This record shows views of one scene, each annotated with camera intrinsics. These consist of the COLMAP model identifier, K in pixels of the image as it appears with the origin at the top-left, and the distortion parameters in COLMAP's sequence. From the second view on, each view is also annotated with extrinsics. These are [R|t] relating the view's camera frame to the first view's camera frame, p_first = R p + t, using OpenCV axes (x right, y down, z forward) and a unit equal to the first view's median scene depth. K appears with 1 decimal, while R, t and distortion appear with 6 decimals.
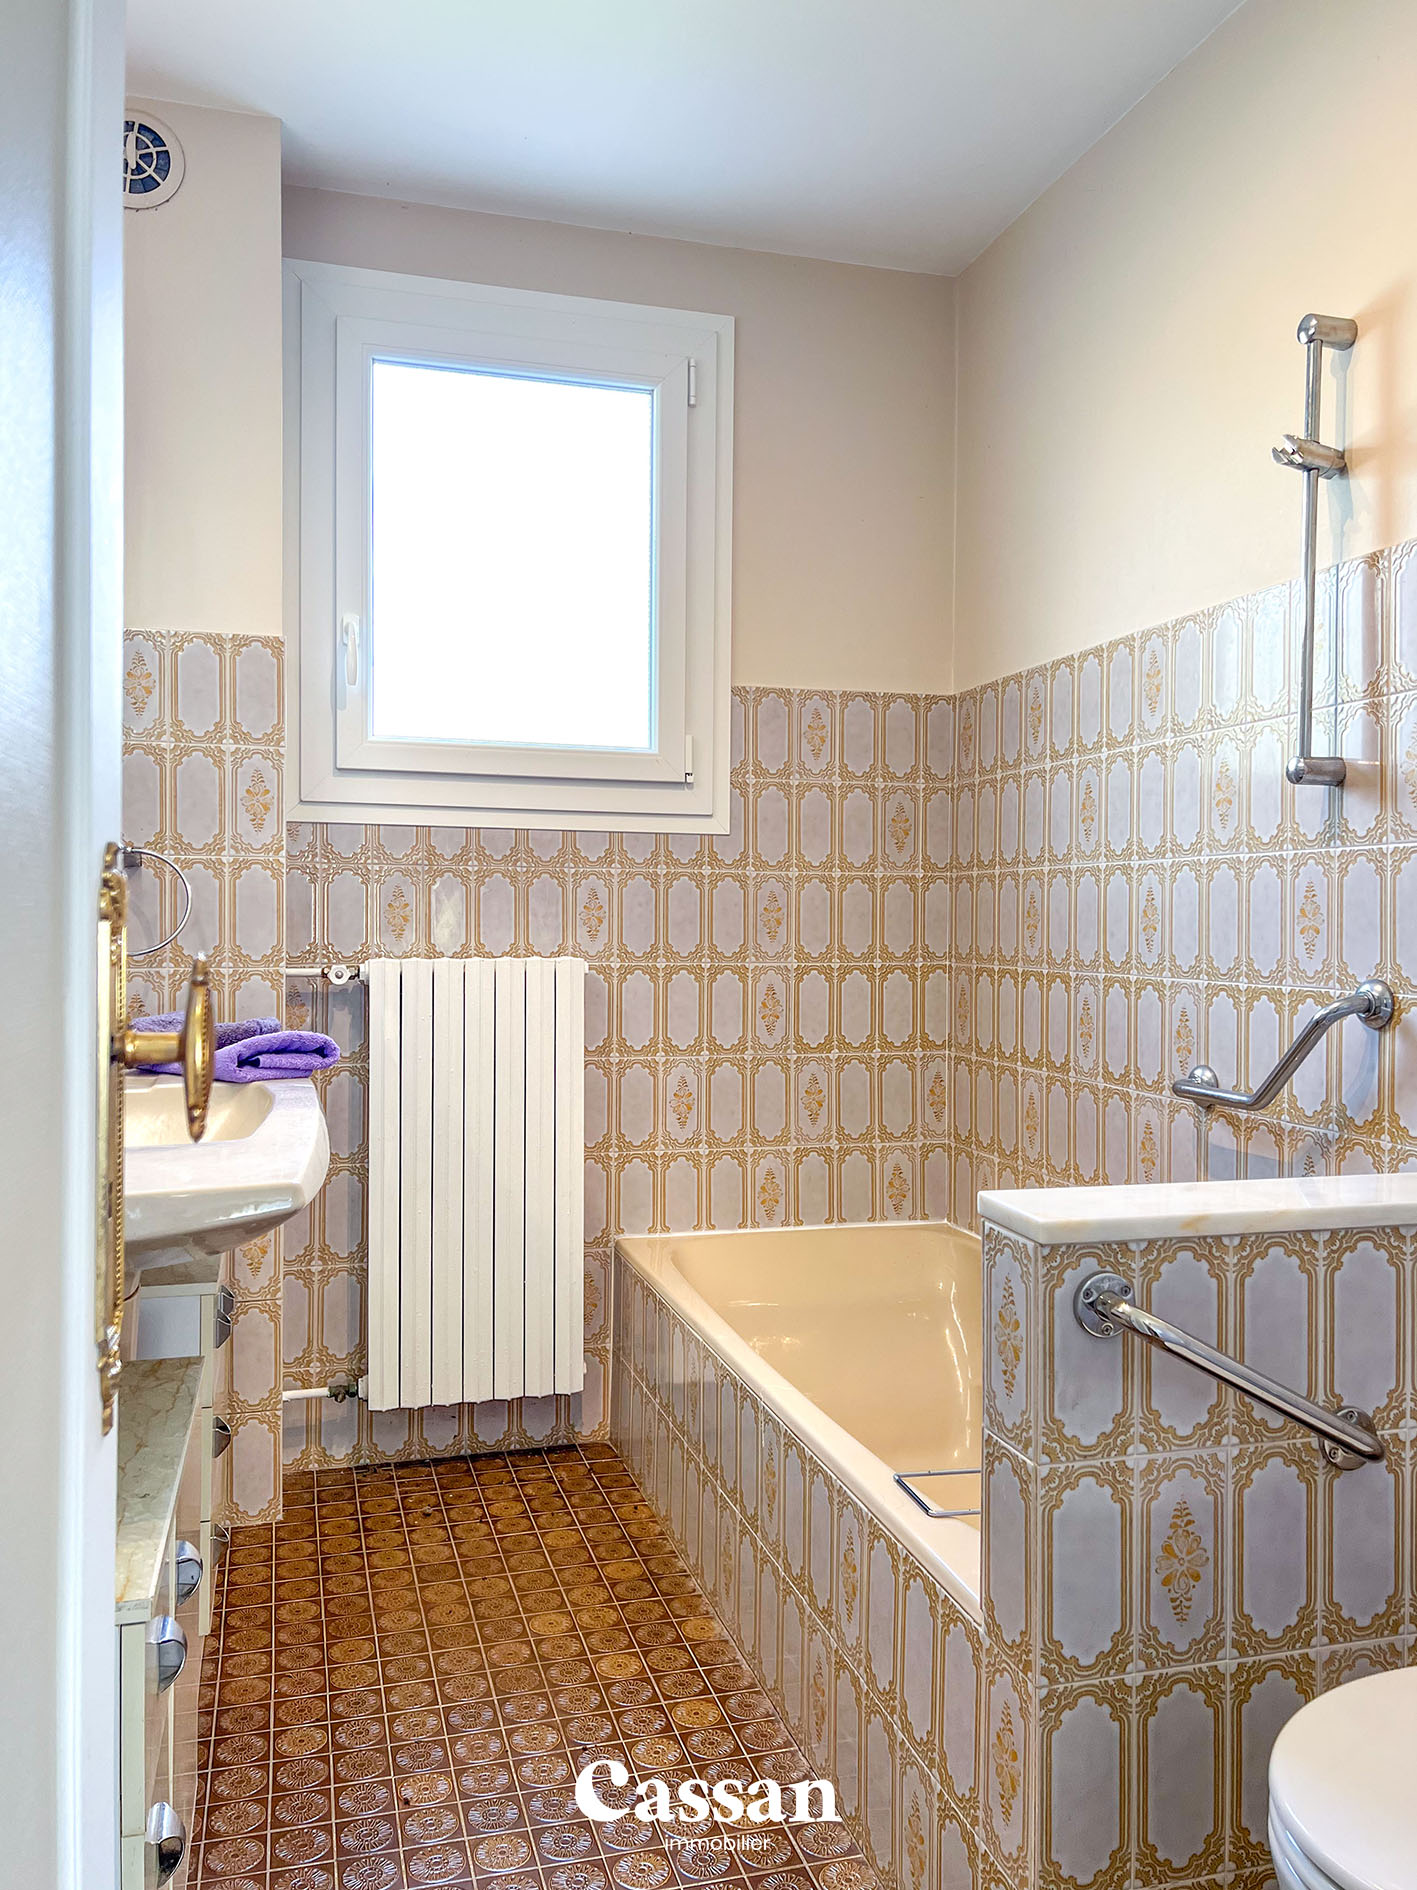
lens RADIAL K [[1434.1, 0, 708.4], [0, 1434.1, 937.6], [0, 0, 1]] dist [0.031884, -0.028278]
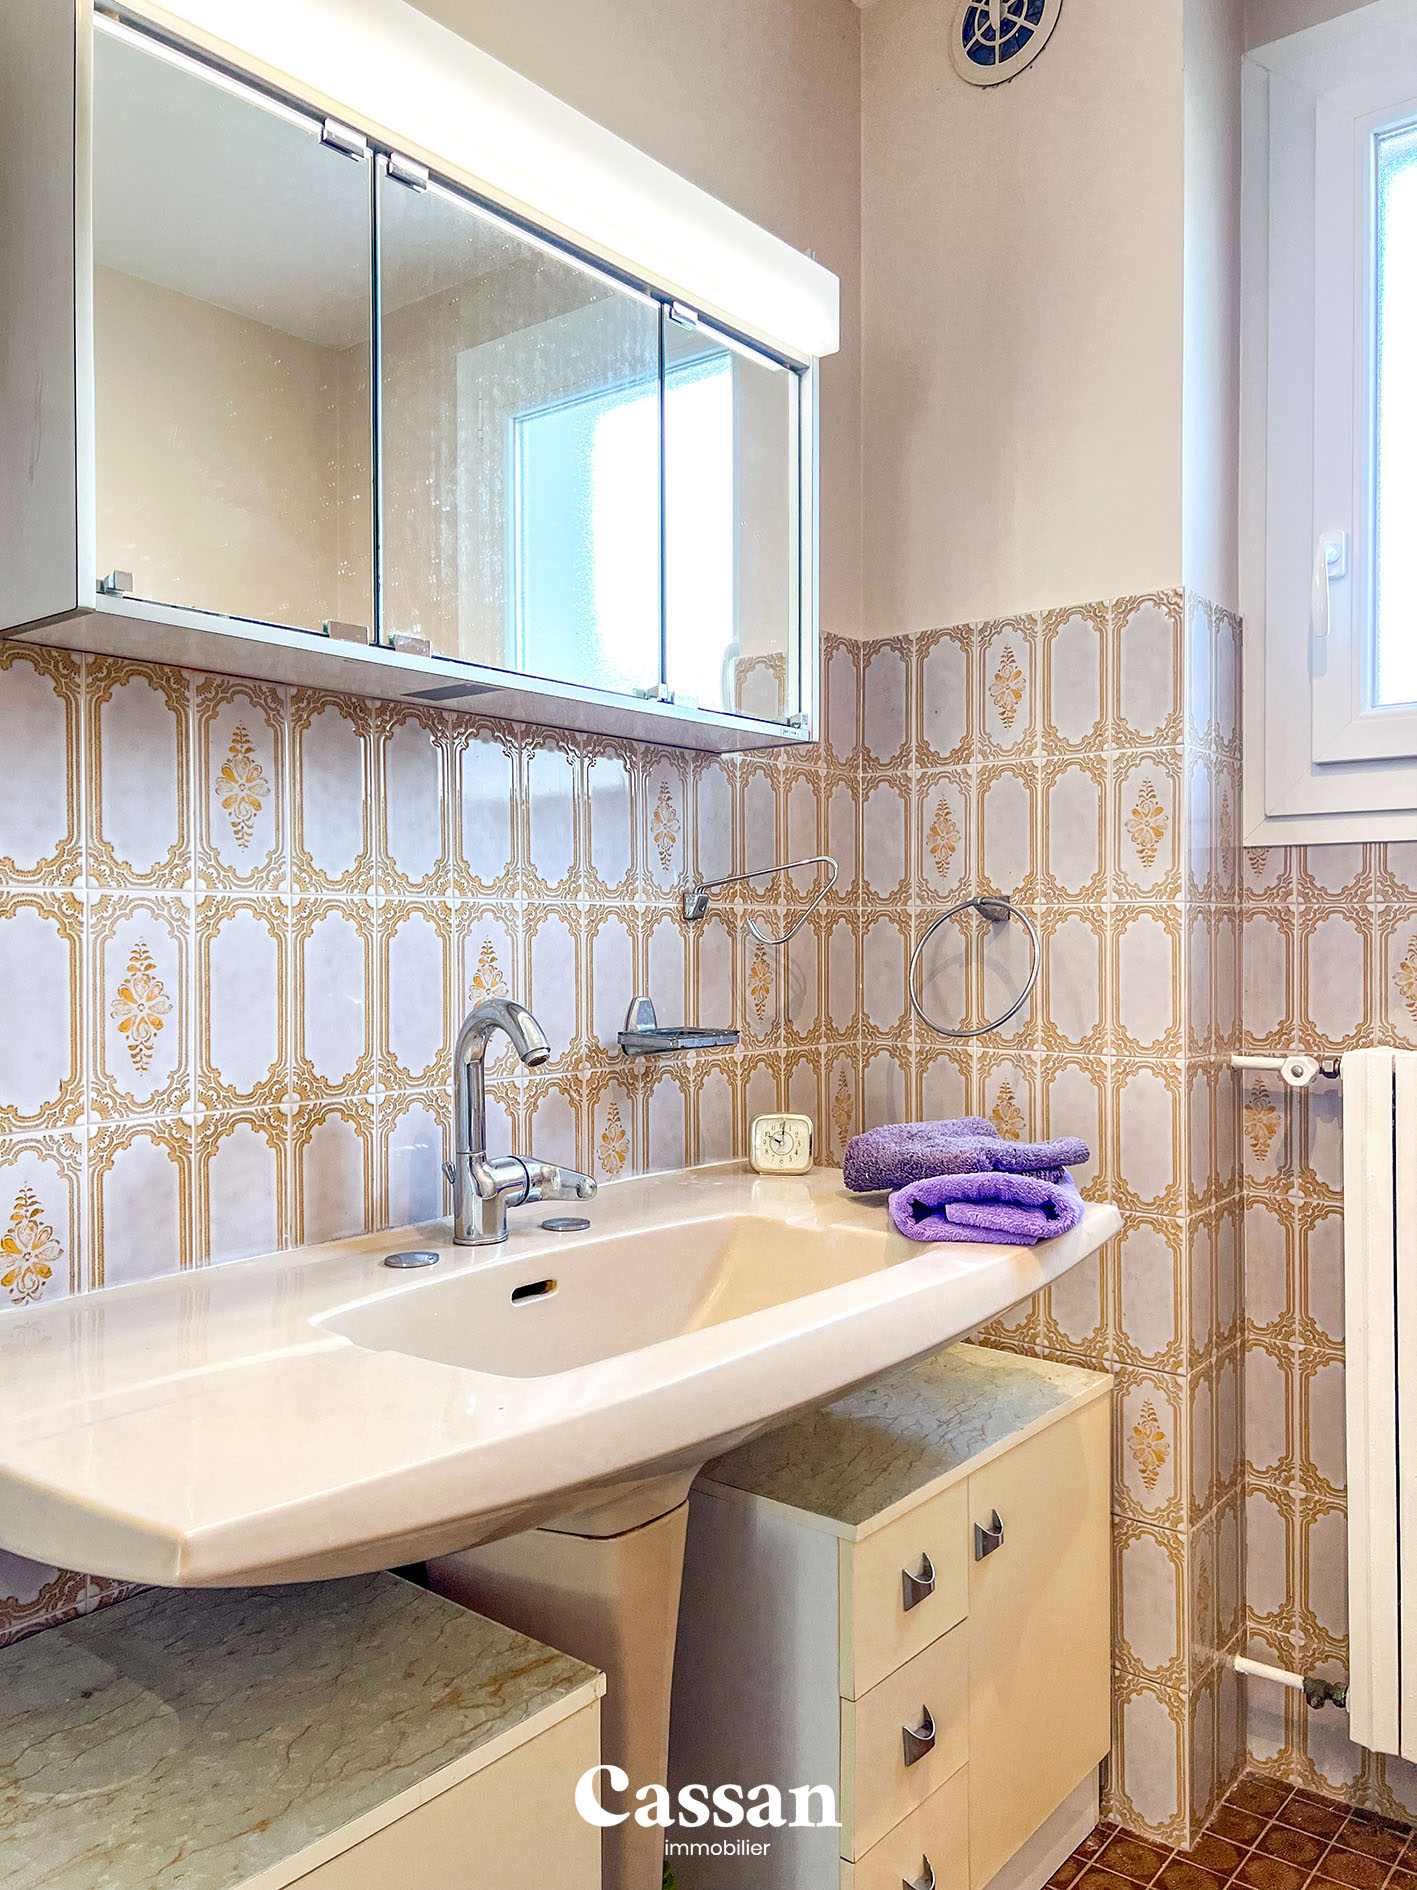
lens RADIAL K [[1434.1, 0, 707.5], [0, 1434.1, 949.7], [0, 0, 1]] dist [0.031884, -0.028278]
pose [[0.567736, -0.001720, -0.823209, 0.151361], [-0.001805, 0.999993, -0.003334, -0.029989], [0.823209, 0.003379, 0.567729, 0.415210]]
